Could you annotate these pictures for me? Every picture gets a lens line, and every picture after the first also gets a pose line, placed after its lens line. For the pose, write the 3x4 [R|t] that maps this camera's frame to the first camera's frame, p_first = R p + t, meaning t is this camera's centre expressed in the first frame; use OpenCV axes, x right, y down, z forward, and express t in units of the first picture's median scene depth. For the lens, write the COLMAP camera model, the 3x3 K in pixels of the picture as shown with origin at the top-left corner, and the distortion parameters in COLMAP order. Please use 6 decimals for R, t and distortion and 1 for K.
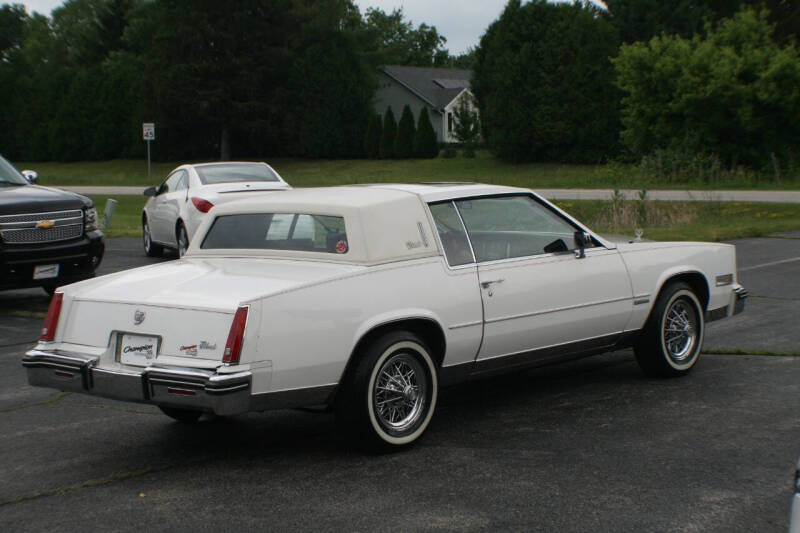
lens RADIAL K [[1438.3, 0, 400.0], [0, 1438.3, 266.5], [0, 0, 1]] dist [-0.180309, -0.053723]
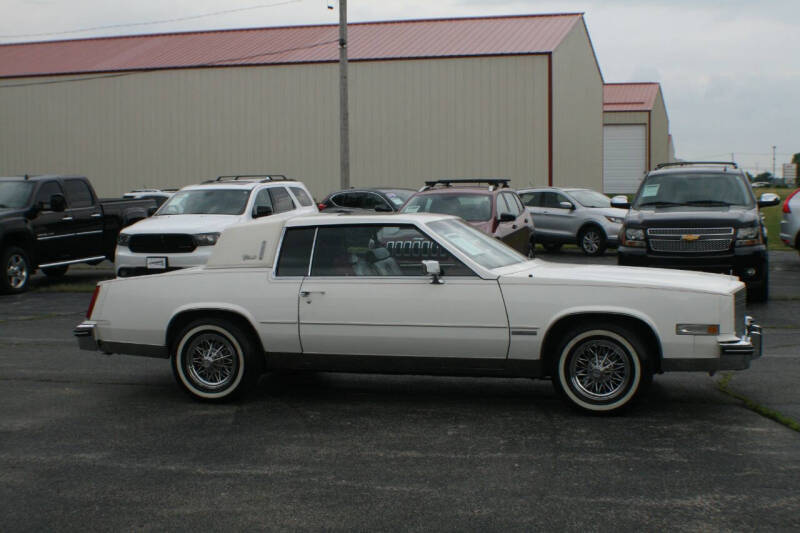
lens RADIAL K [[1241.3, 0, 413.6], [0, 1241.3, 287.7], [0, 0, 1]] dist [-0.156814, 0.012246]
pose [[0.434207, 0.088906, -0.896415, 1.071334], [-0.070633, 0.995414, 0.064511, -0.069431], [0.898040, 0.035305, 0.438495, 0.597815]]
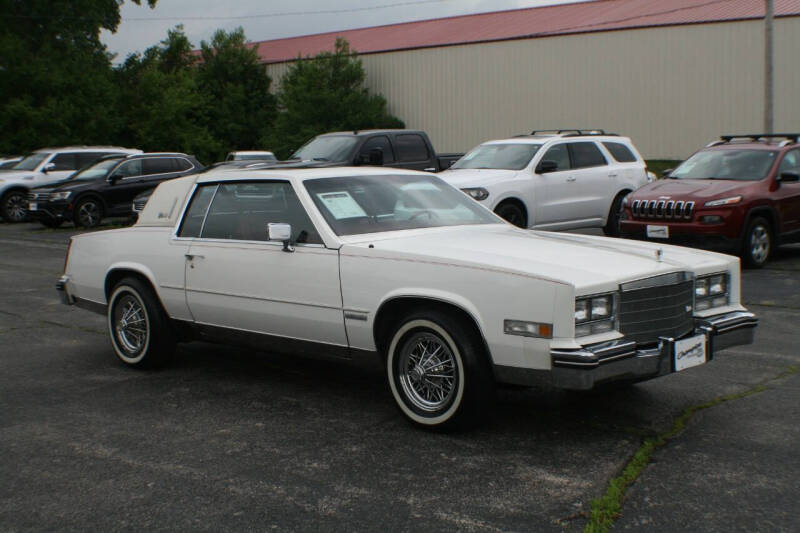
lens RADIAL K [[1160.8, 0, 388.2], [0, 1160.8, 268.5], [0, 0, 1]] dist [-0.183000, 0.046967]
pose [[-0.064125, 0.120554, -0.990633, 0.953096], [-0.062650, 0.990232, 0.124561, -0.101896], [0.995973, 0.070051, -0.055946, 1.195542]]
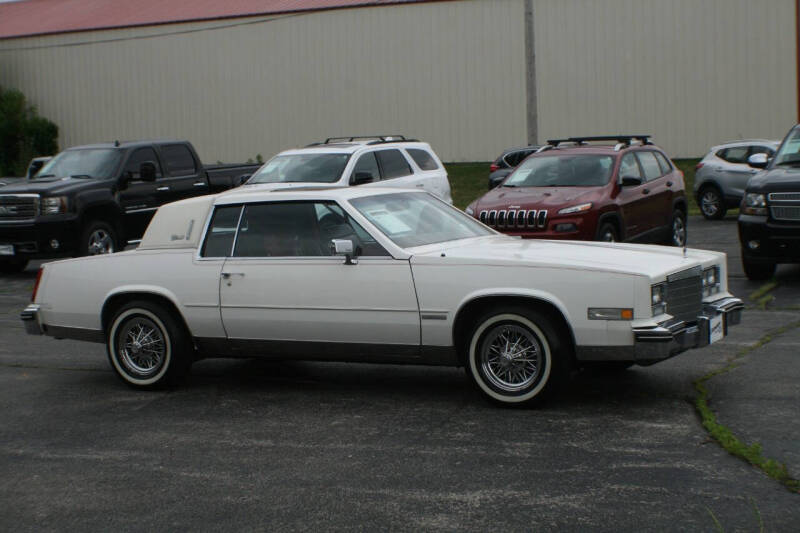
lens RADIAL K [[1515.8, 0, 419.7], [0, 1515.8, 267.1], [0, 0, 1]] dist [-0.152558, 0.094473]
pose [[0.242554, 0.091181, -0.965844, 1.309001], [-0.049071, 0.995452, 0.081653, -0.104854], [0.968896, 0.027589, 0.245925, 0.835269]]
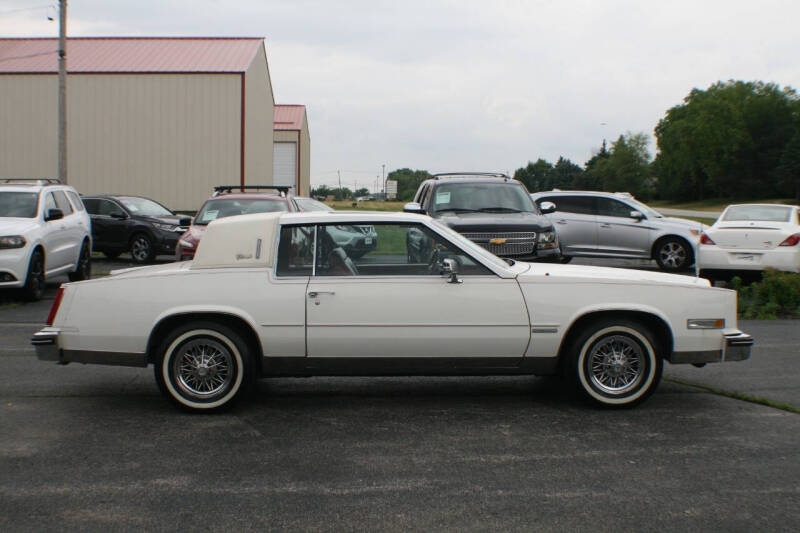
lens RADIAL K [[1117.0, 0, 422.0], [0, 1117.0, 290.4], [0, 0, 1]] dist [-0.180053, 0.009217]
pose [[0.710298, 0.082944, -0.698997, 0.771022], [-0.078801, 0.996161, 0.038131, -0.033487], [0.699476, 0.027997, 0.714108, 0.389748]]
